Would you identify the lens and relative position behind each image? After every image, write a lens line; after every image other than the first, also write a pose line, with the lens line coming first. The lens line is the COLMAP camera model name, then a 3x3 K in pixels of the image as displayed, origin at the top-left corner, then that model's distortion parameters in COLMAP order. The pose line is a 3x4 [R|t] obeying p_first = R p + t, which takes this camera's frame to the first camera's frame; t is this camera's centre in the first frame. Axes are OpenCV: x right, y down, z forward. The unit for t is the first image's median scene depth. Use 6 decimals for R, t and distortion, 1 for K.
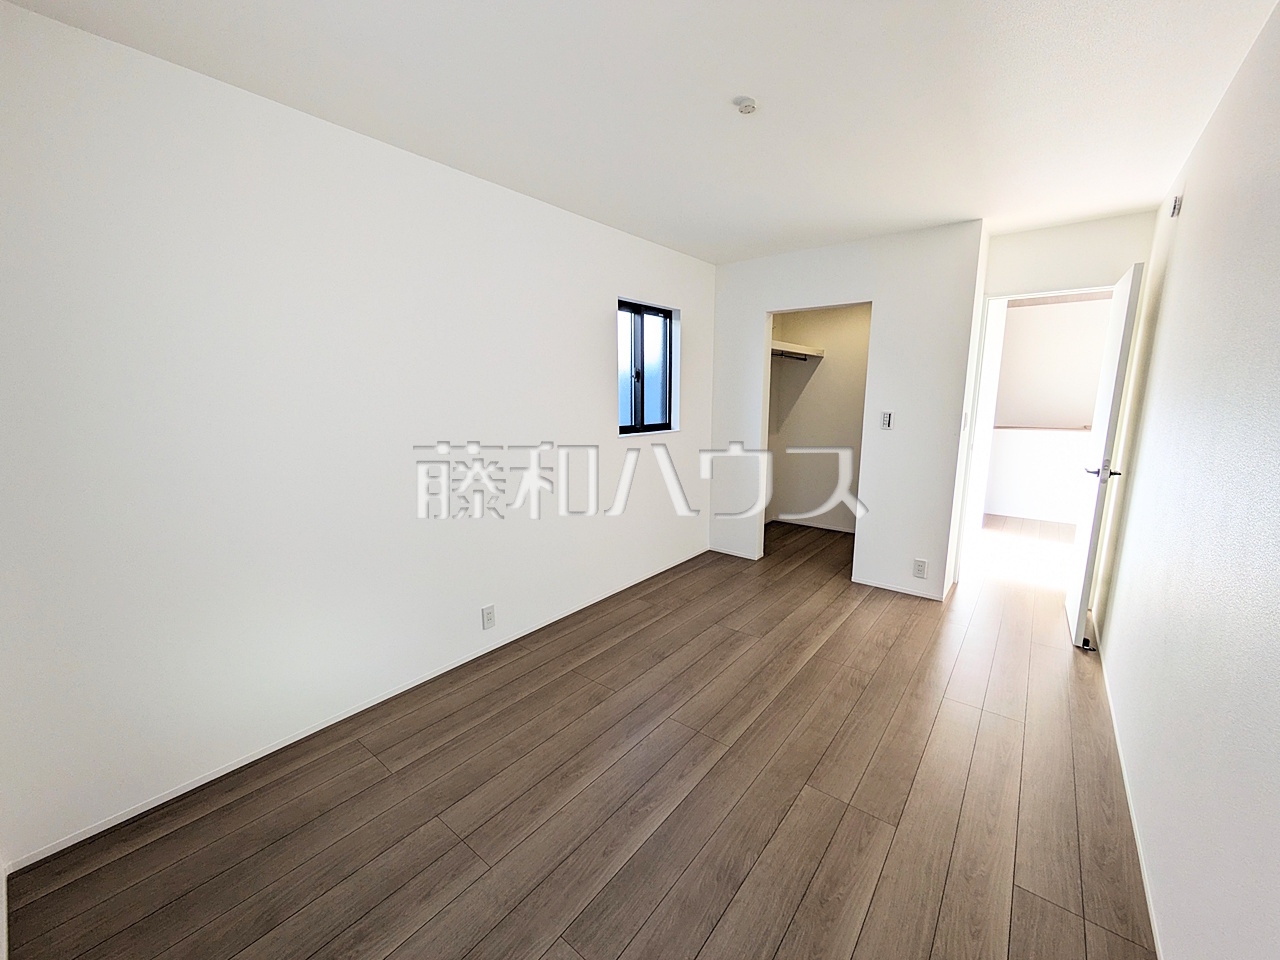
lens RADIAL K [[503.0, 0, 643.4], [0, 503.0, 476.4], [0, 0, 1]] dist [-0.000603, 0.001009]
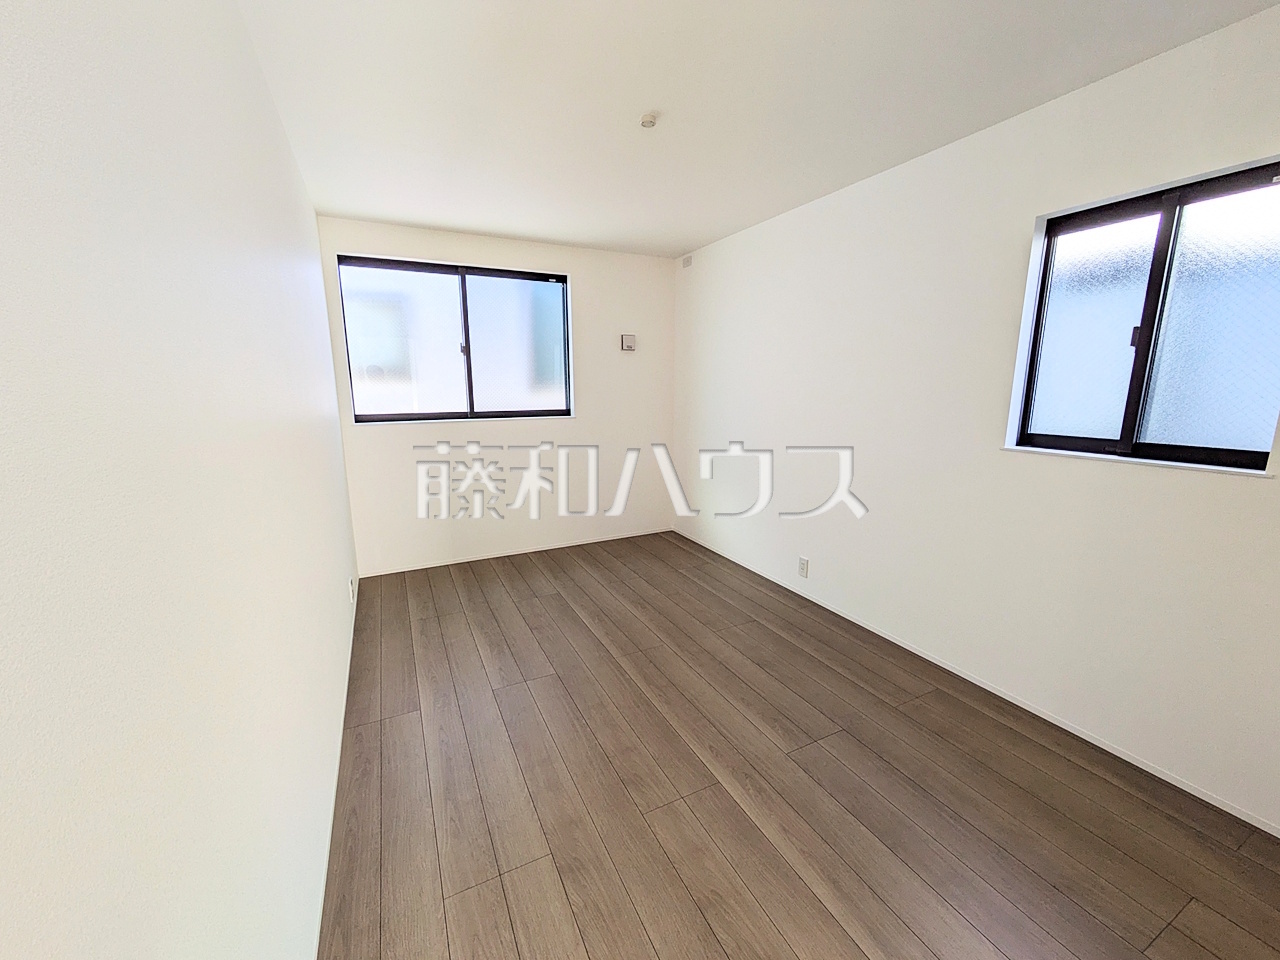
lens RADIAL K [[503.0, 0, 637.2], [0, 503.0, 479.4], [0, 0, 1]] dist [-0.000603, 0.001009]
pose [[-0.418436, 0.177258, -0.890781, 0.996084], [-0.146952, 0.954635, 0.258993, -0.192058], [0.896279, 0.239274, -0.373405, 1.173562]]
